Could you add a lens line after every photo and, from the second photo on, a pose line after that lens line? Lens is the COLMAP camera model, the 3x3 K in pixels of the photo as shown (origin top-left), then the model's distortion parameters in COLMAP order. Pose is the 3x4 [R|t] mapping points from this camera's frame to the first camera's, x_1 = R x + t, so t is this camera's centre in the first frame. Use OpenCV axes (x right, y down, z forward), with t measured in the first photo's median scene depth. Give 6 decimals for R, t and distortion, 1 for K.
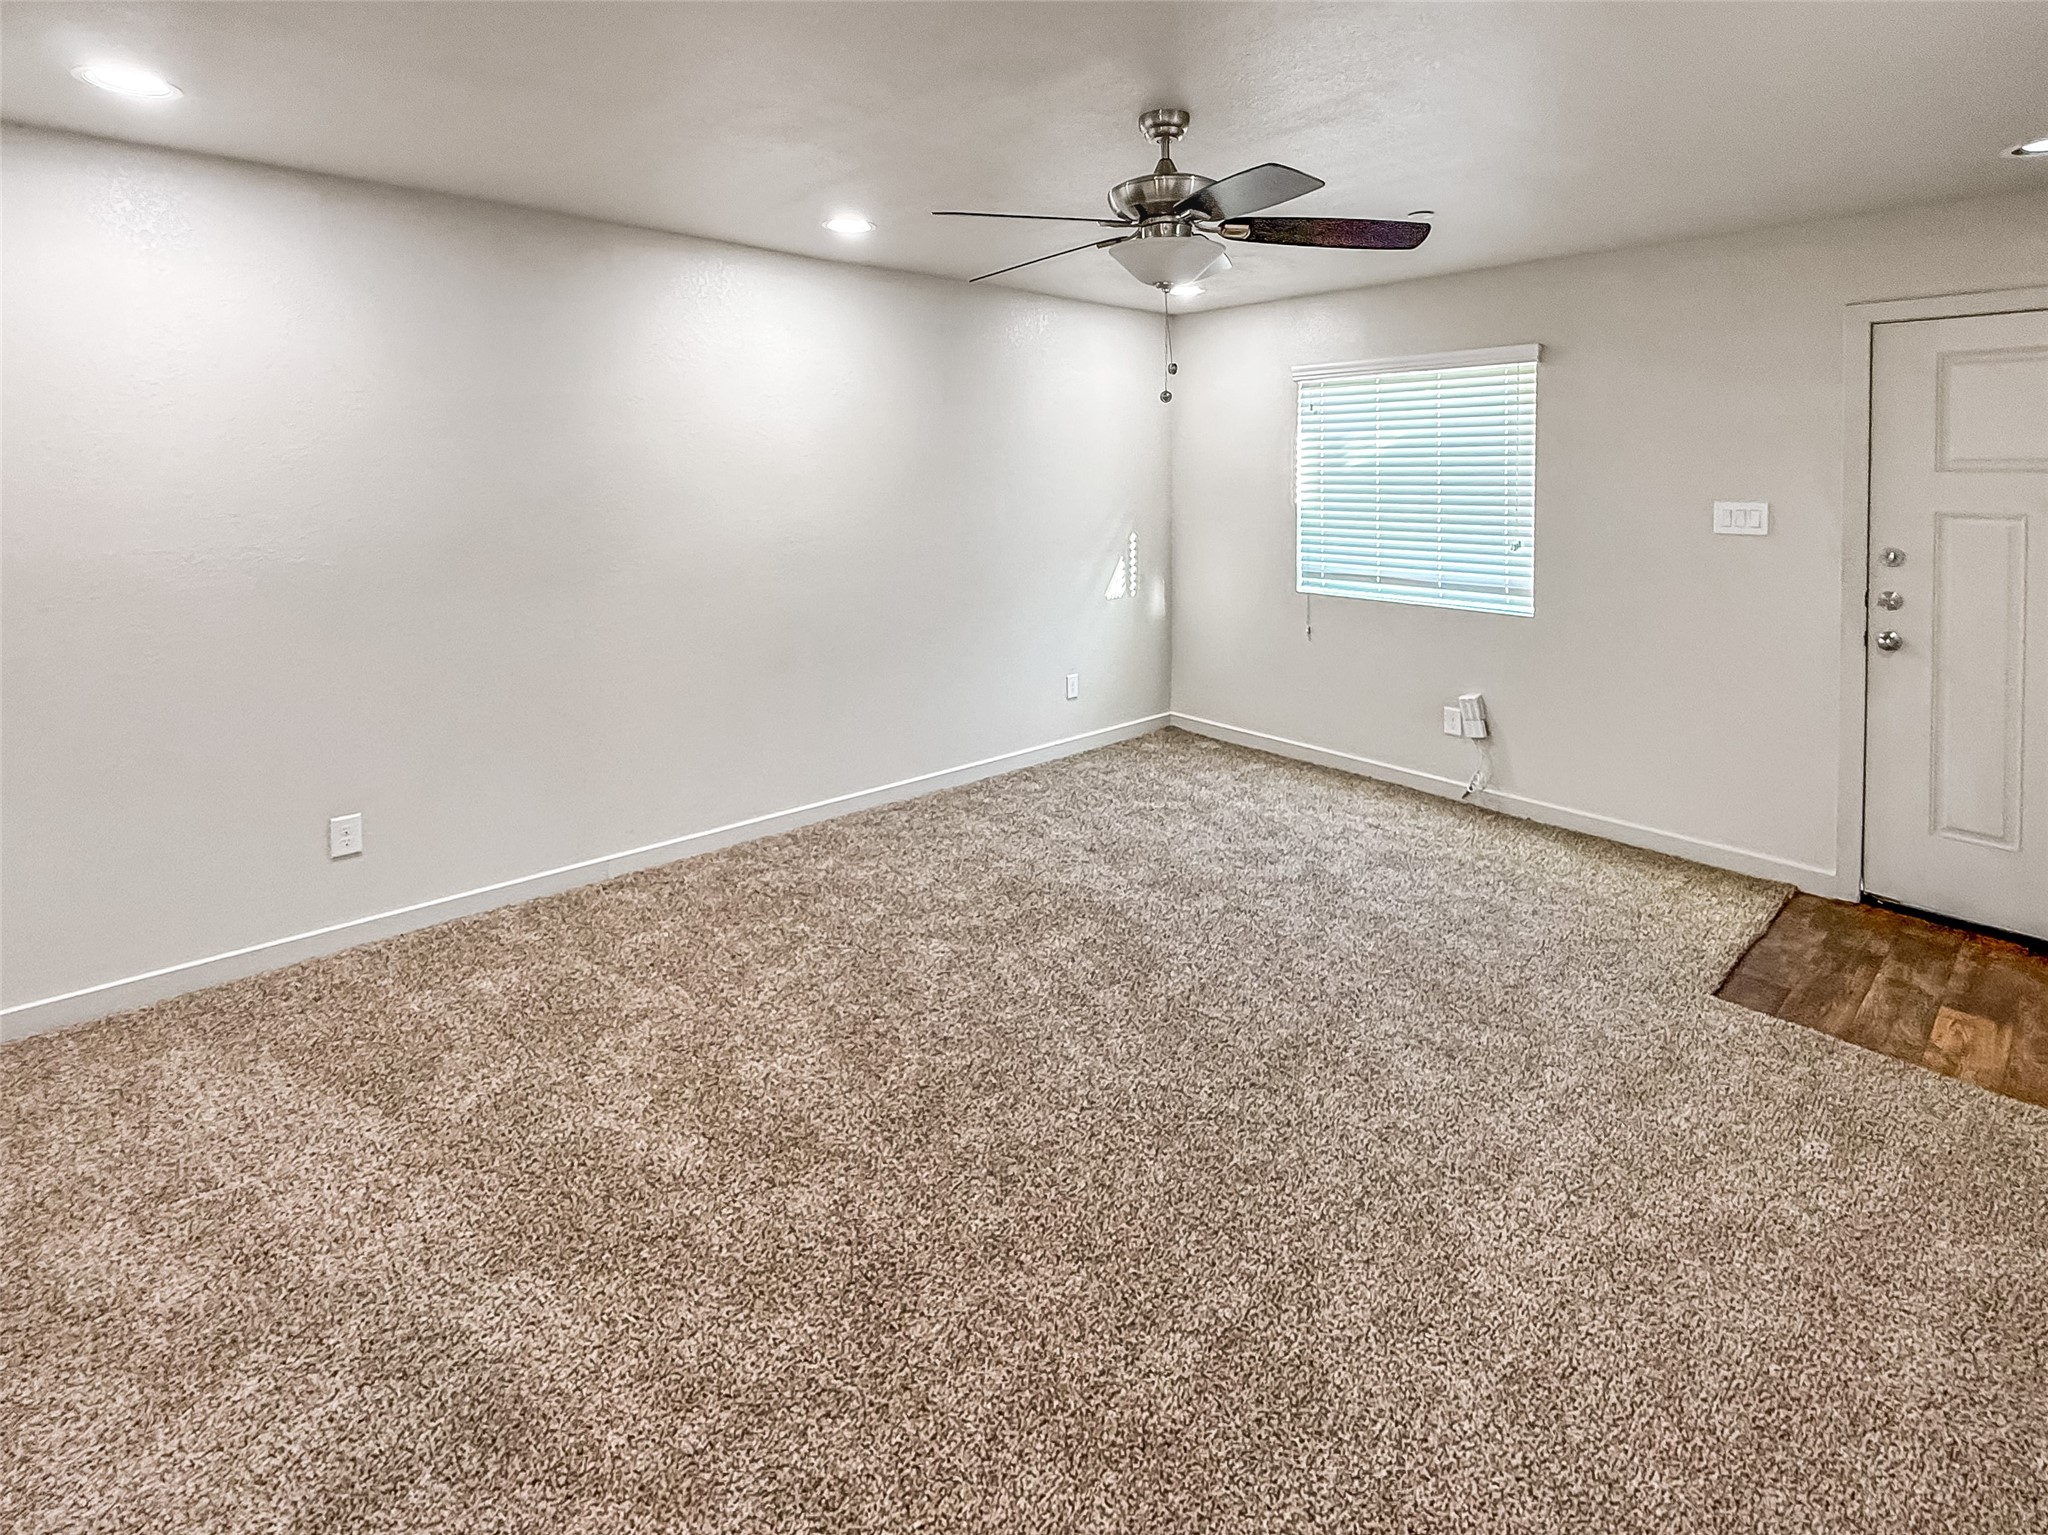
lens RADIAL K [[841.1, 0, 1027.1], [0, 841.1, 776.3], [0, 0, 1]] dist [-0.001879, -0.000309]
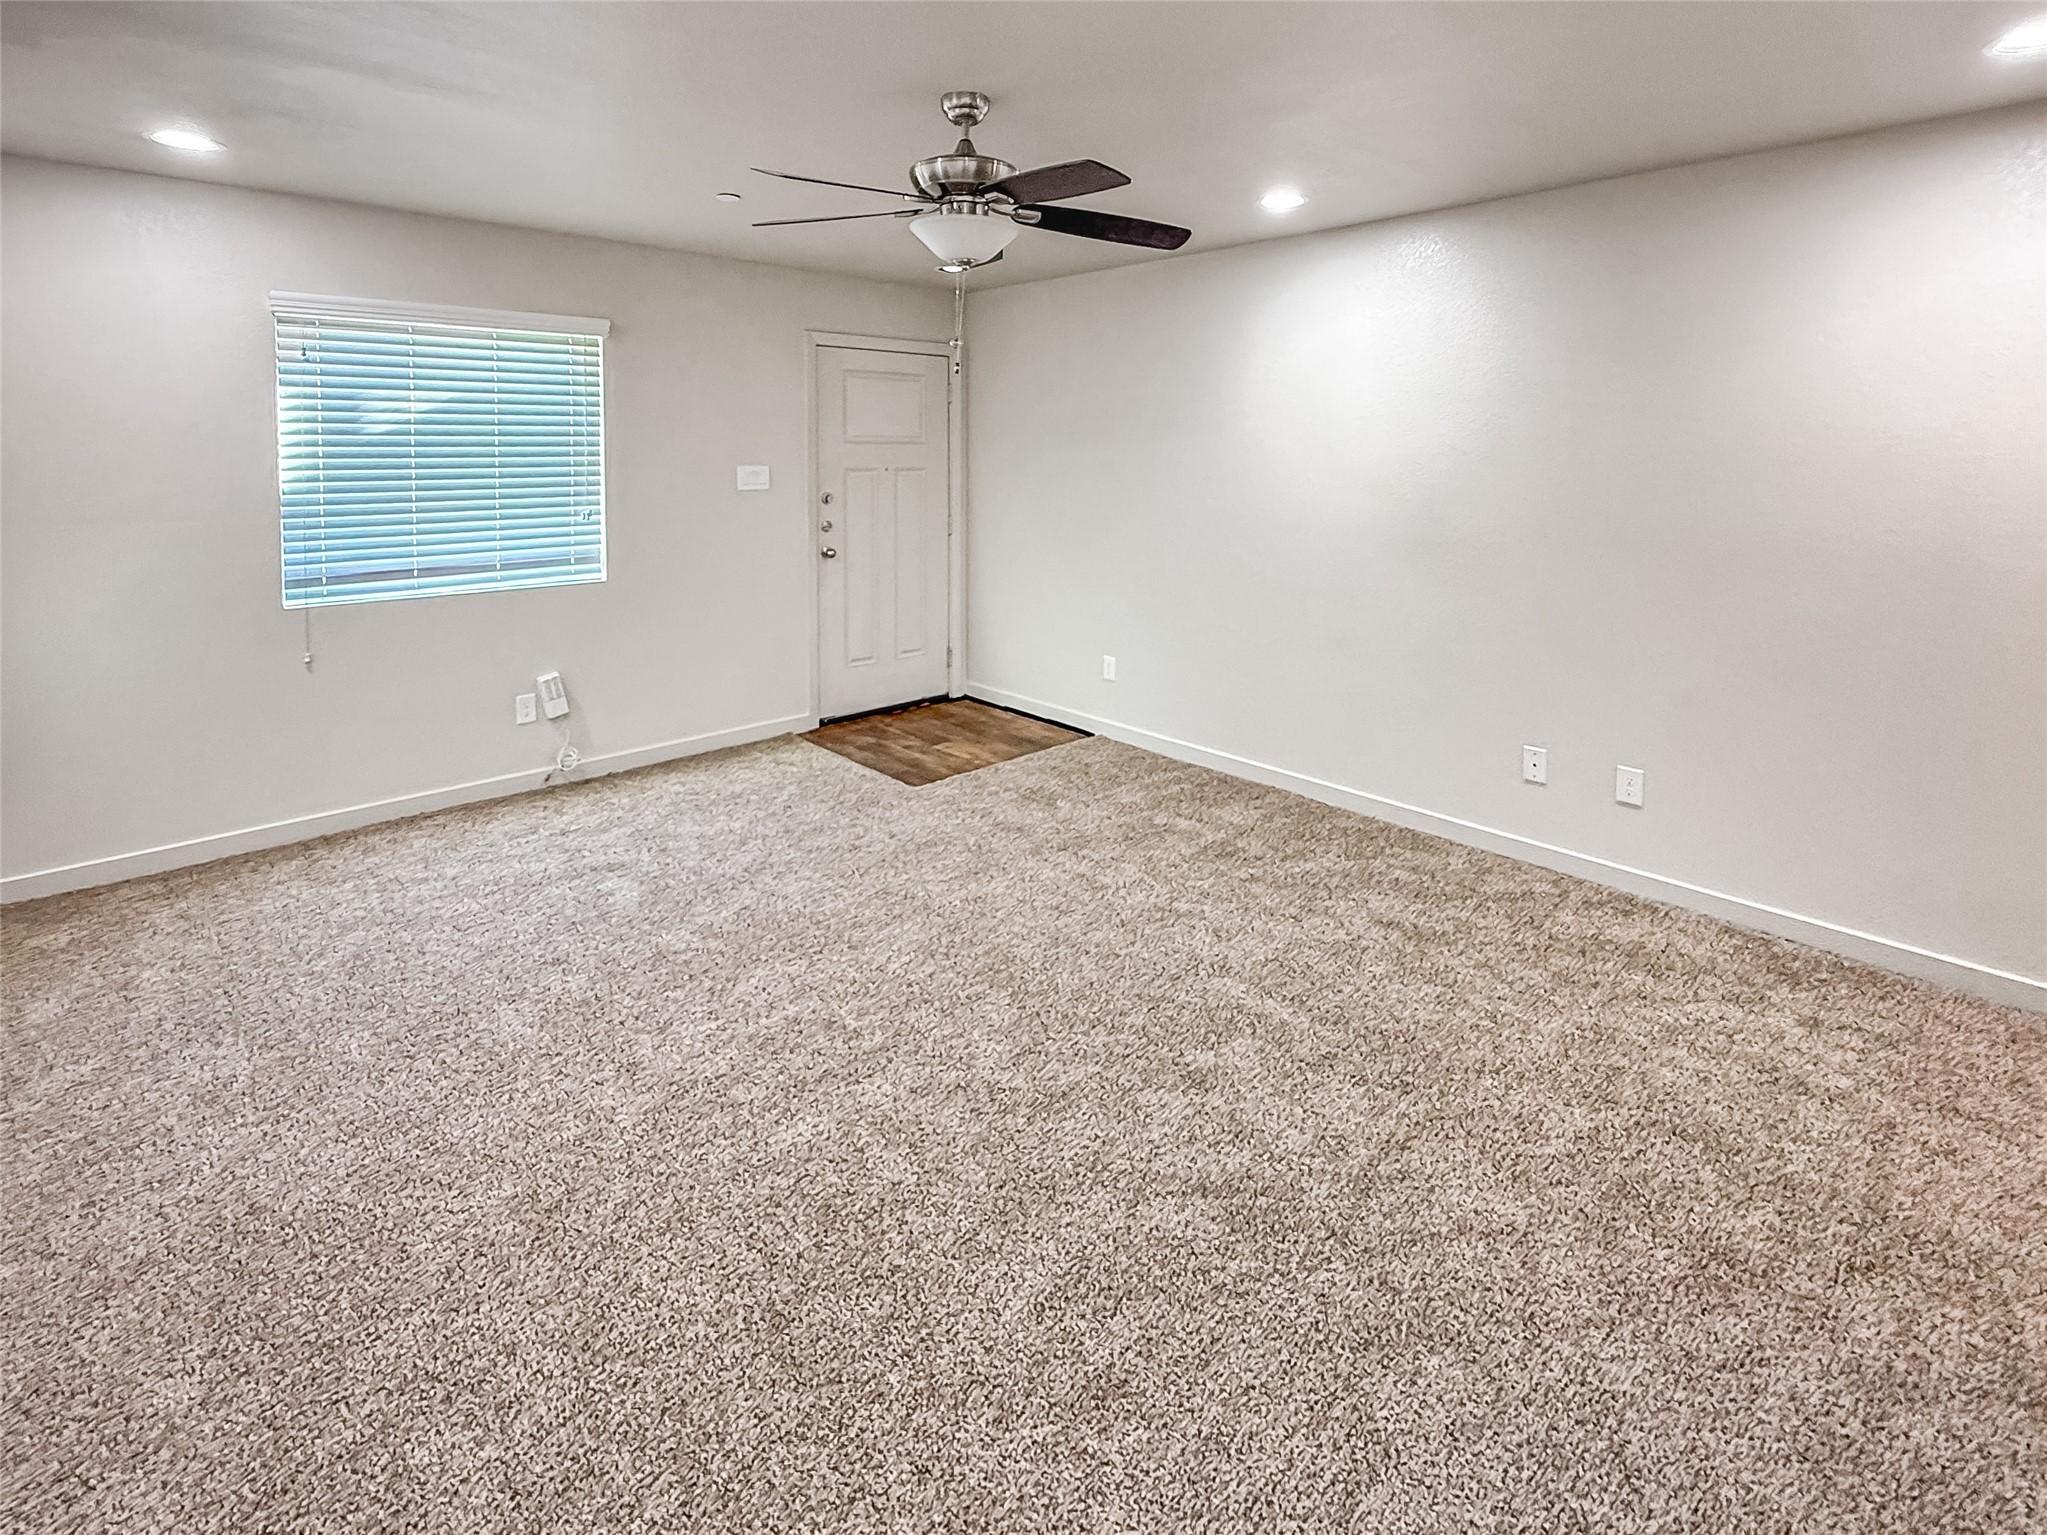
lens RADIAL K [[840.7, 0, 1026.6], [0, 840.7, 776.3], [0, 0, 1]] dist [-0.001879, -0.000309]
pose [[0.053083, -0.362456, 0.930488, -0.541065], [0.338190, 0.883263, 0.324767, -0.167968], [-0.939580, 0.297442, 0.169465, 0.484979]]
